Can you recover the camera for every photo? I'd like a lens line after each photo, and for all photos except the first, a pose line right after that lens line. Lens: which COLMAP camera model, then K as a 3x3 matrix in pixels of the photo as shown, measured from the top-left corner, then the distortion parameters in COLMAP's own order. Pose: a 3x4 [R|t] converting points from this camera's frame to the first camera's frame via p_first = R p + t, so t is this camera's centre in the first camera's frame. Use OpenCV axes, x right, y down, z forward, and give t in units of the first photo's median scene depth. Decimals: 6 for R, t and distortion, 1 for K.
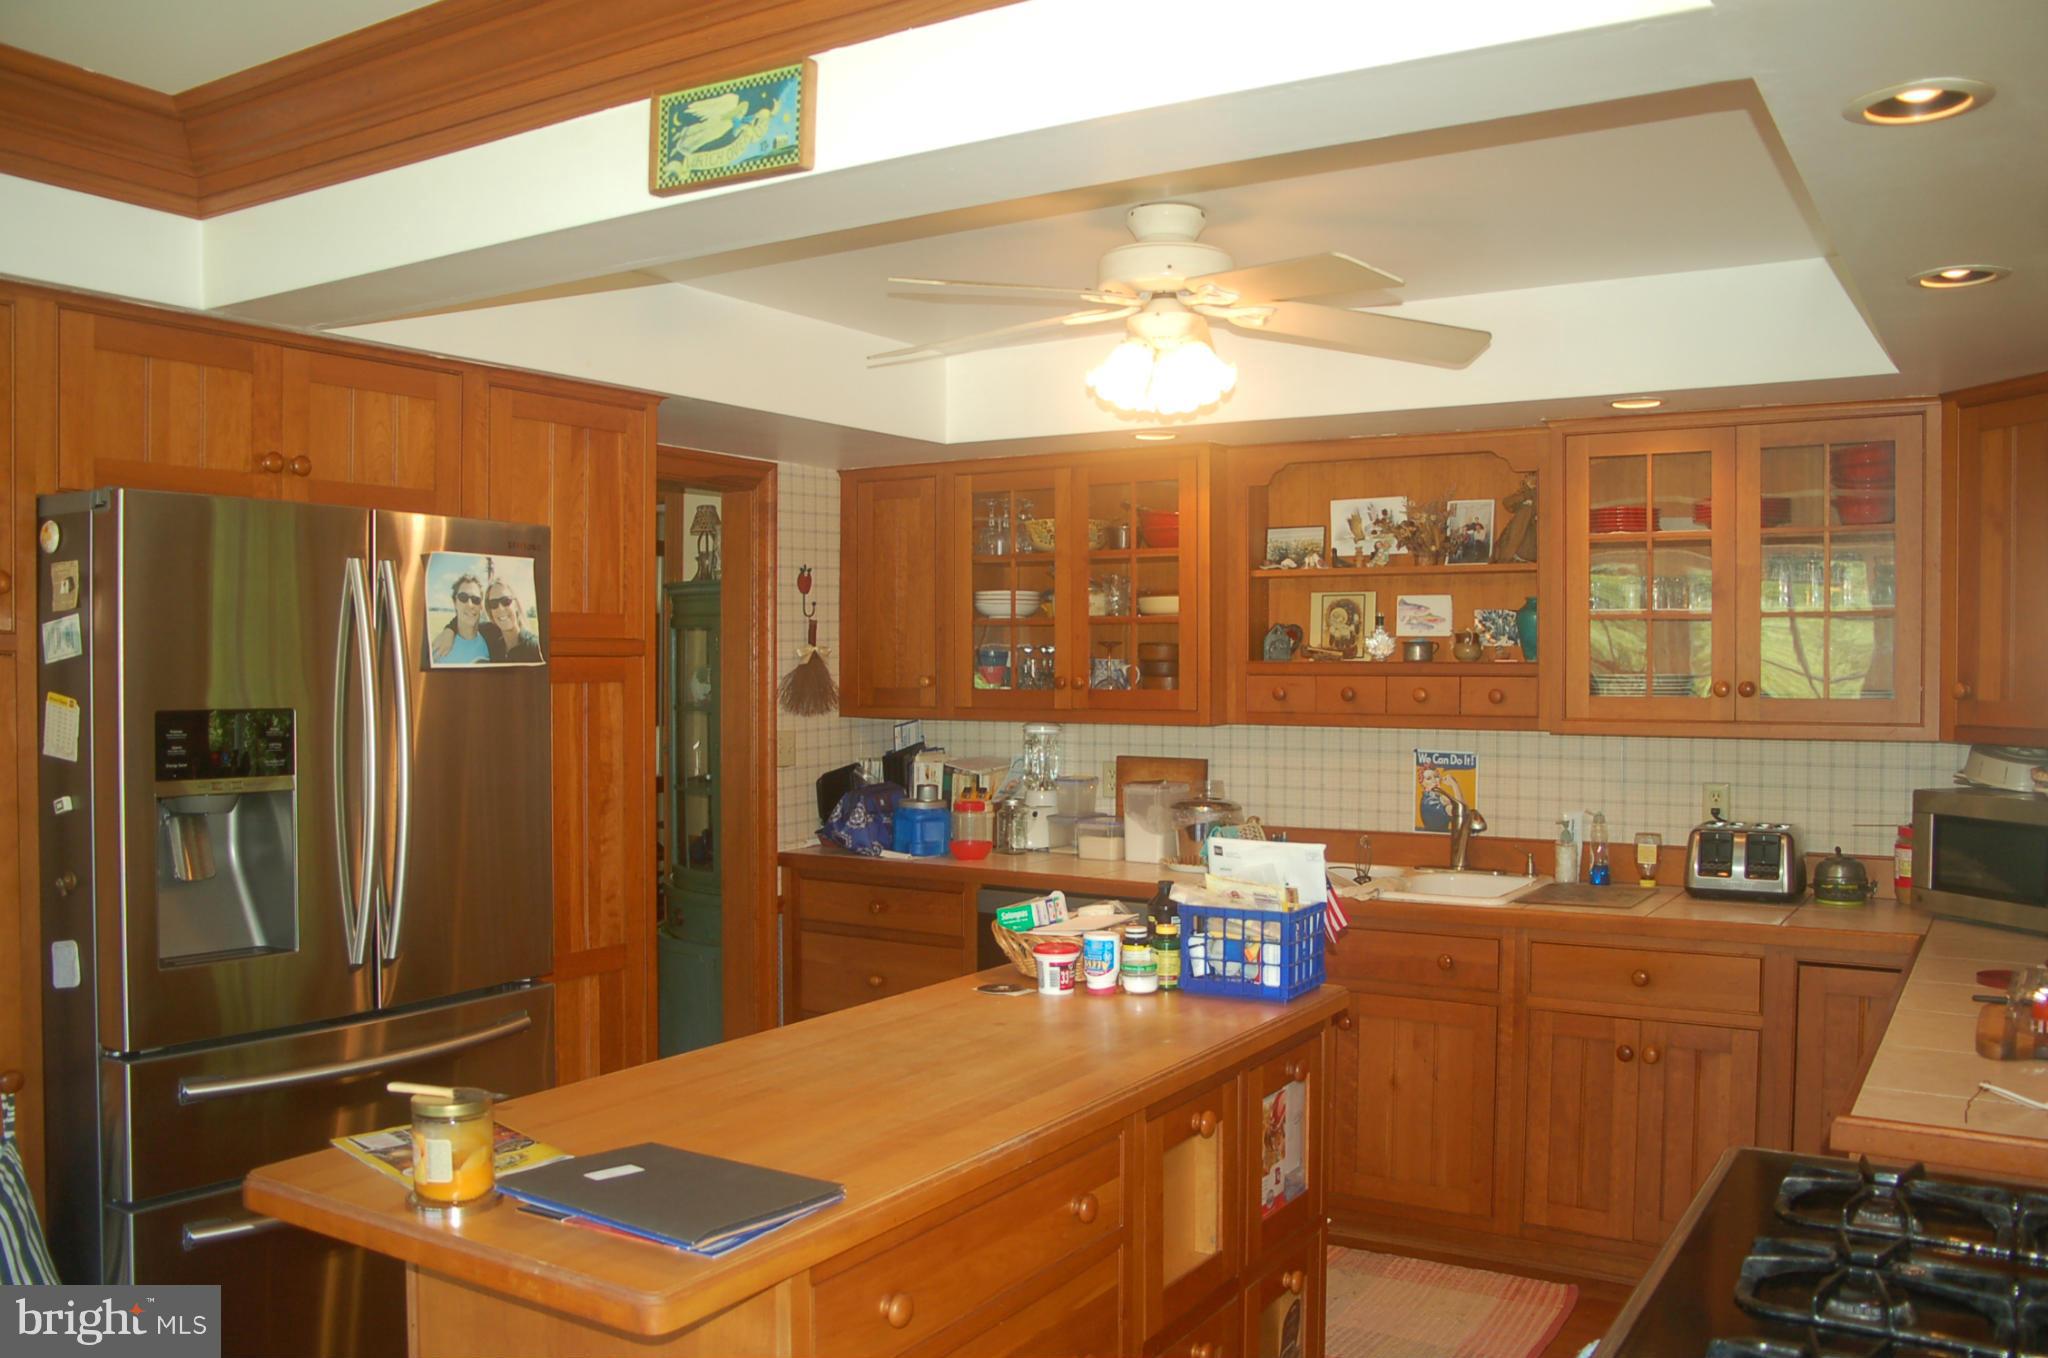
lens RADIAL K [[1672.5, 0, 1024.0], [0, 1672.5, 679.0], [0, 0, 1]] dist [-0.144539, 0.096980]
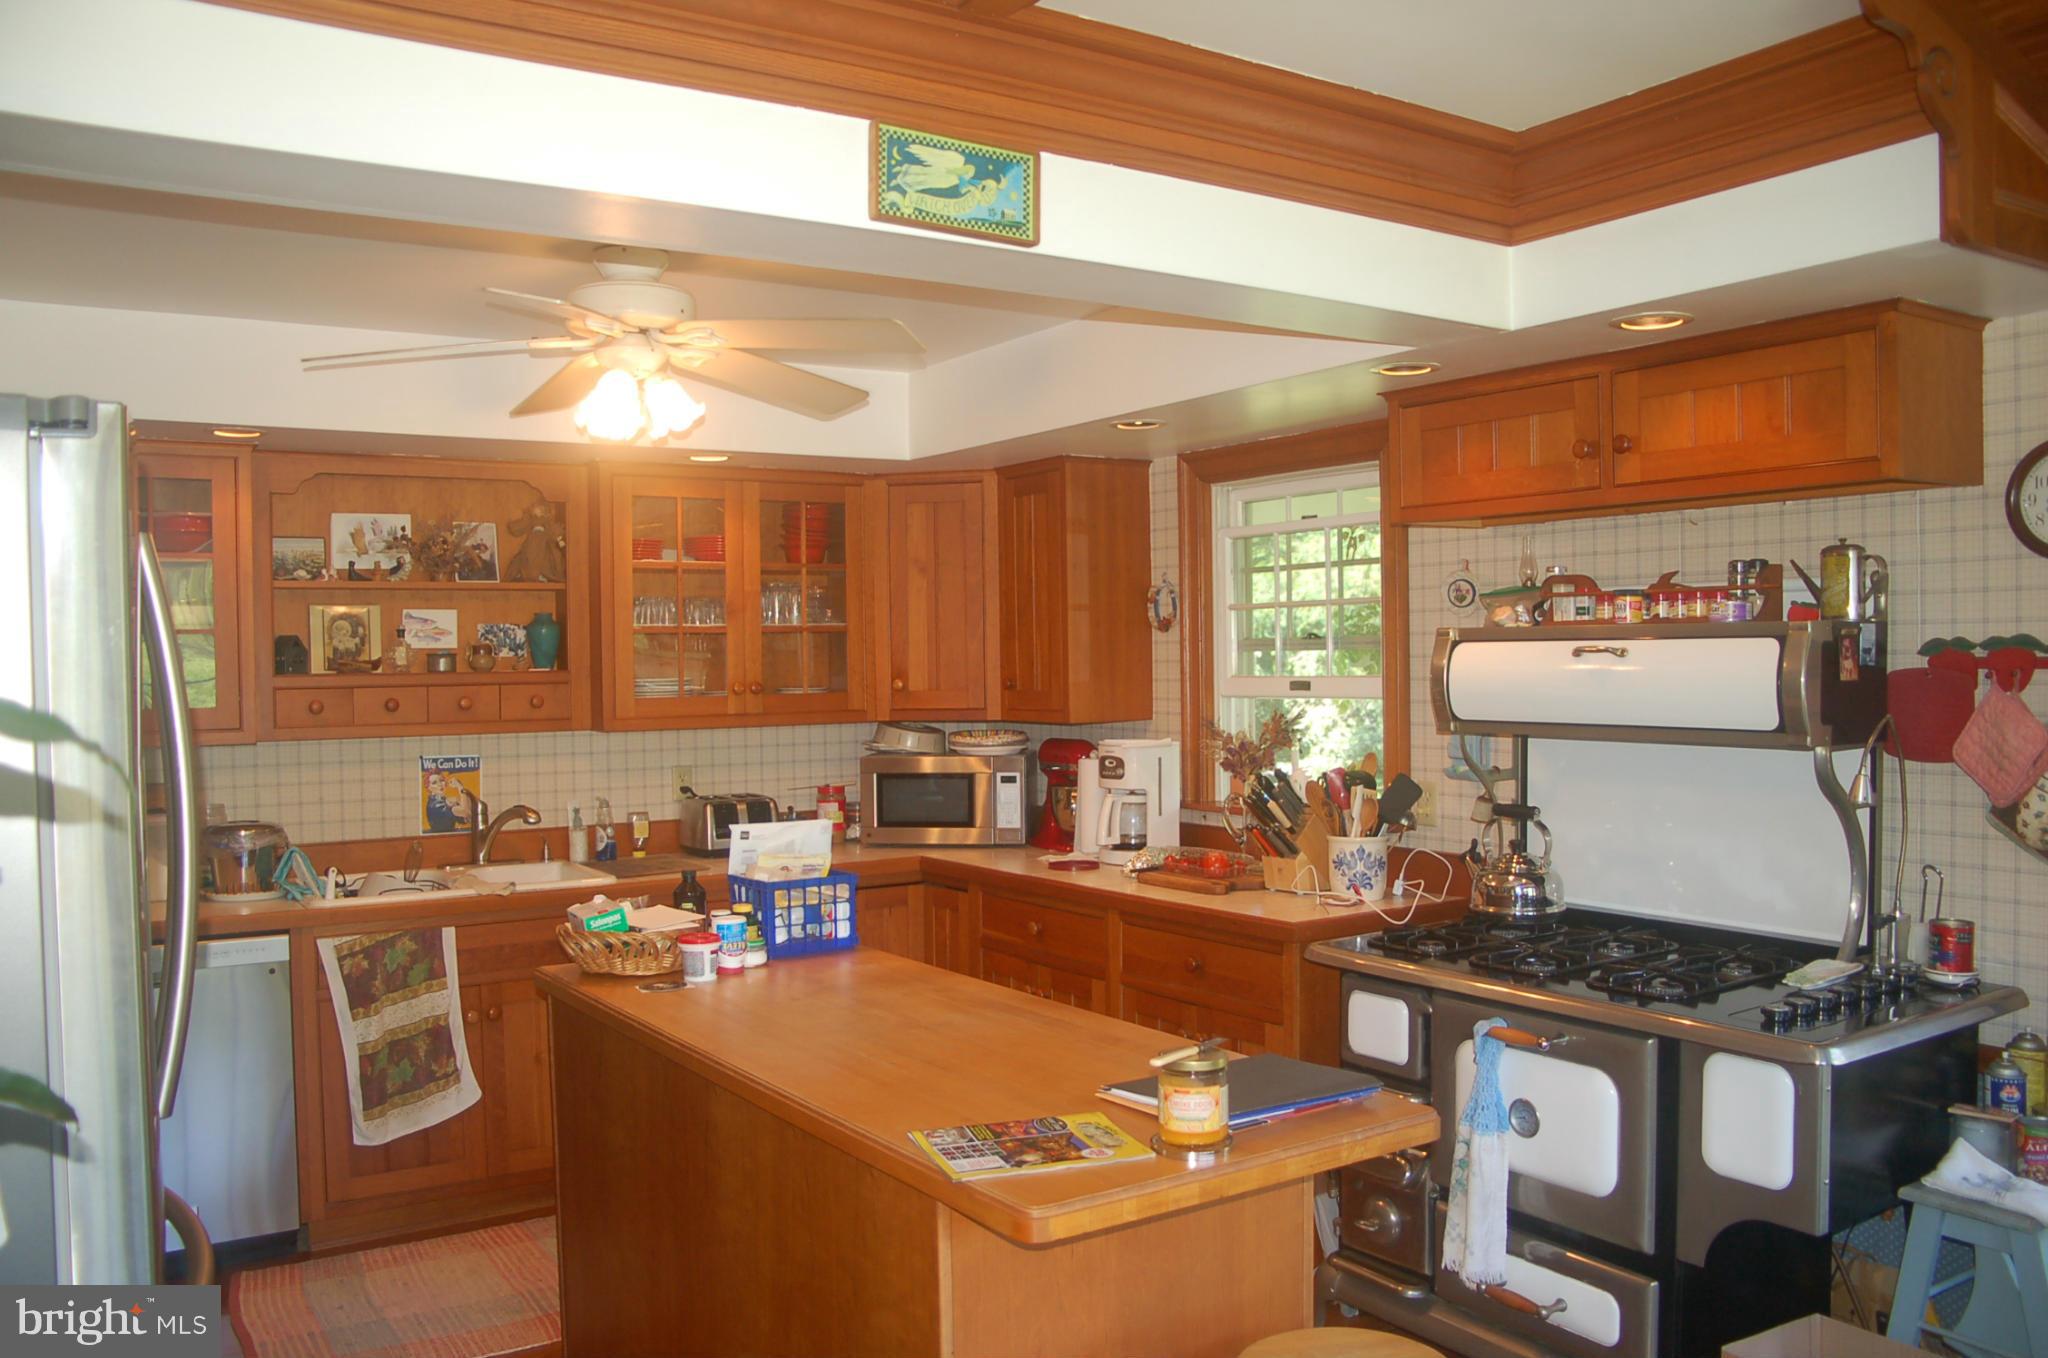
lens RADIAL K [[1613.4, 0, 1024.0], [0, 1613.4, 679.0], [0, 0, 1]] dist [-0.172004, 0.165729]
pose [[0.416723, -0.017450, 0.908866, -0.782330], [0.024087, 0.999677, 0.008150, -0.008086], [-0.908714, 0.018496, 0.417009, 0.360267]]
